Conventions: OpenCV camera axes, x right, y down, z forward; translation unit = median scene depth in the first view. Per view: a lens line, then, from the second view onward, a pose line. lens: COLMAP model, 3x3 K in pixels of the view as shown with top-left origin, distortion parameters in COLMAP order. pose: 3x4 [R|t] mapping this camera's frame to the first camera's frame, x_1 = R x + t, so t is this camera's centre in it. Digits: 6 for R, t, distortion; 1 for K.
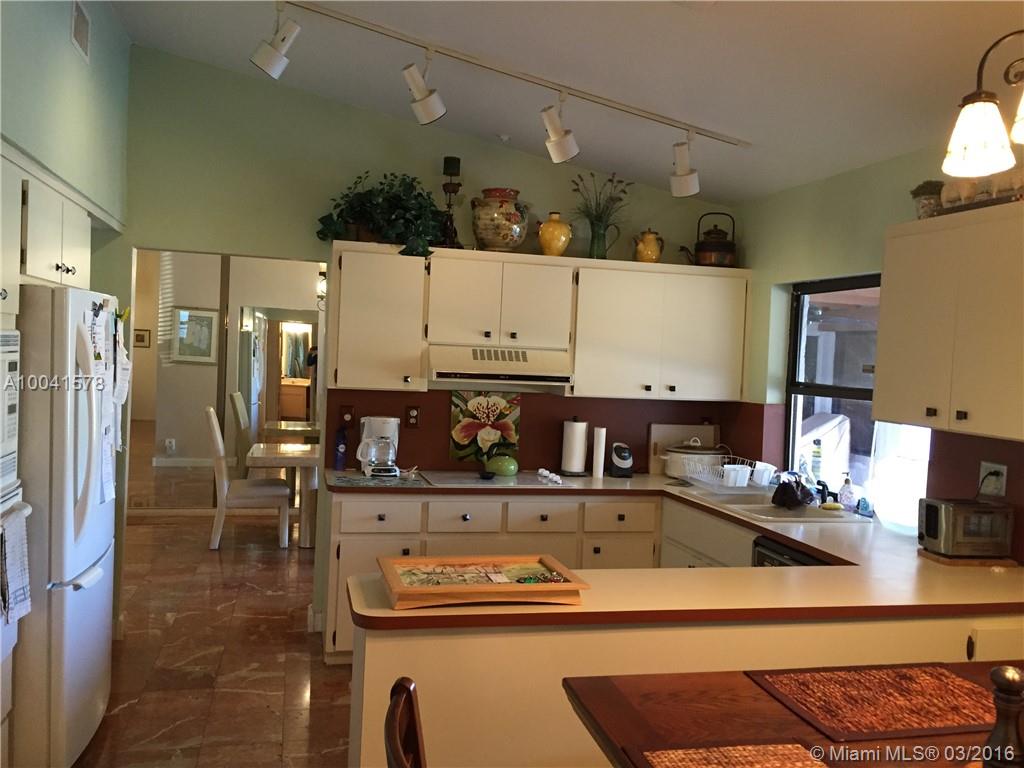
lens RADIAL K [[885.8, 0, 512.0], [0, 885.8, 384.0], [0, 0, 1]] dist [0.074152, -0.105062]
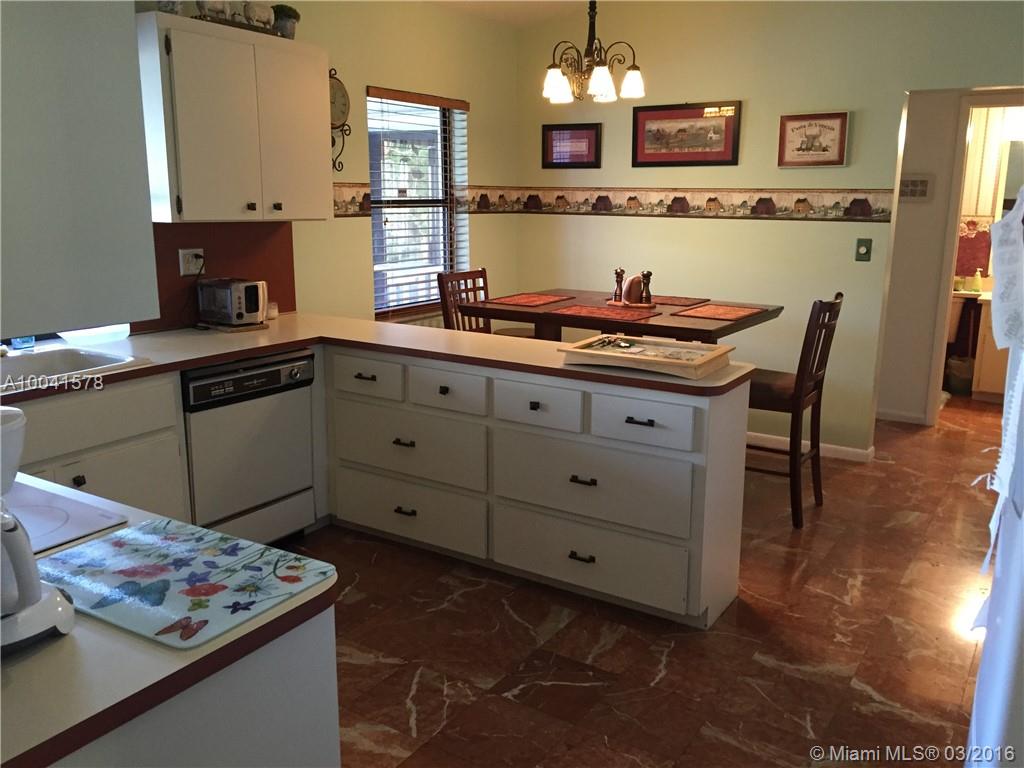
lens RADIAL K [[885.8, 0, 512.0], [0, 885.8, 384.0], [0, 0, 1]] dist [0.074152, -0.105062]
pose [[-0.686019, -0.204208, 0.698339, -1.115337], [-0.015293, 0.963641, 0.266764, -0.110251], [-0.727423, 0.172326, -0.664199, 2.731460]]
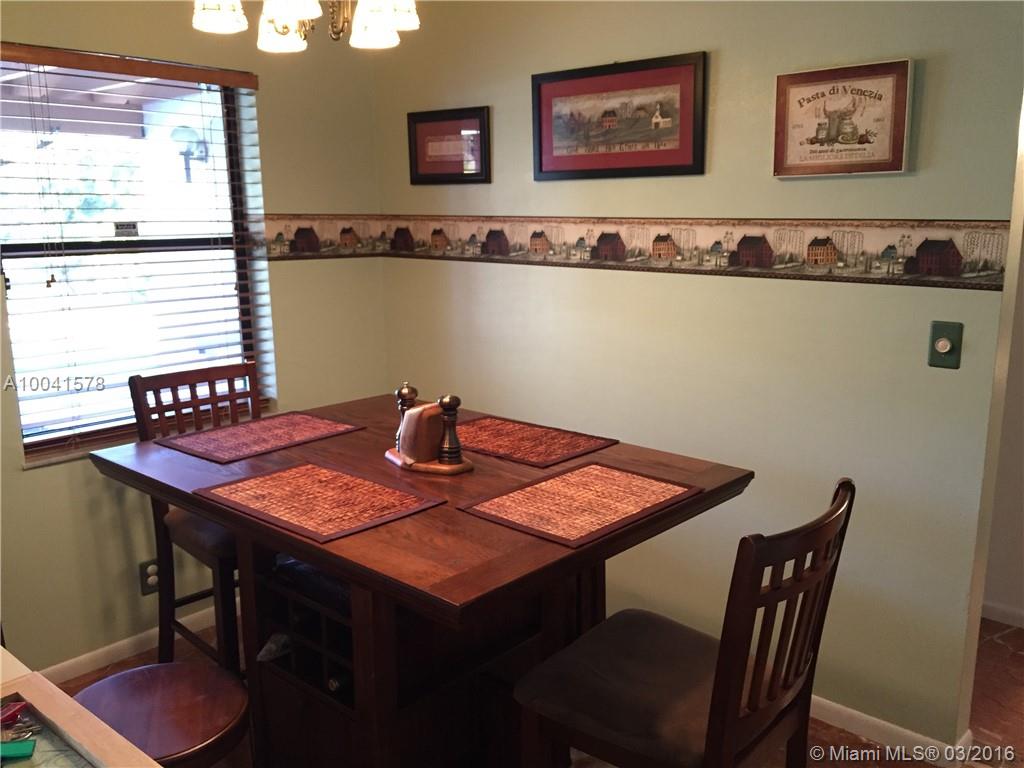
lens RADIAL K [[885.8, 0, 512.0], [0, 885.8, 384.0], [0, 0, 1]] dist [0.074152, -0.105062]
pose [[-0.572681, -0.203567, 0.794102, -0.600606], [0.004580, 0.967869, 0.251415, -0.074602], [-0.819766, 0.147618, -0.553347, 1.442796]]
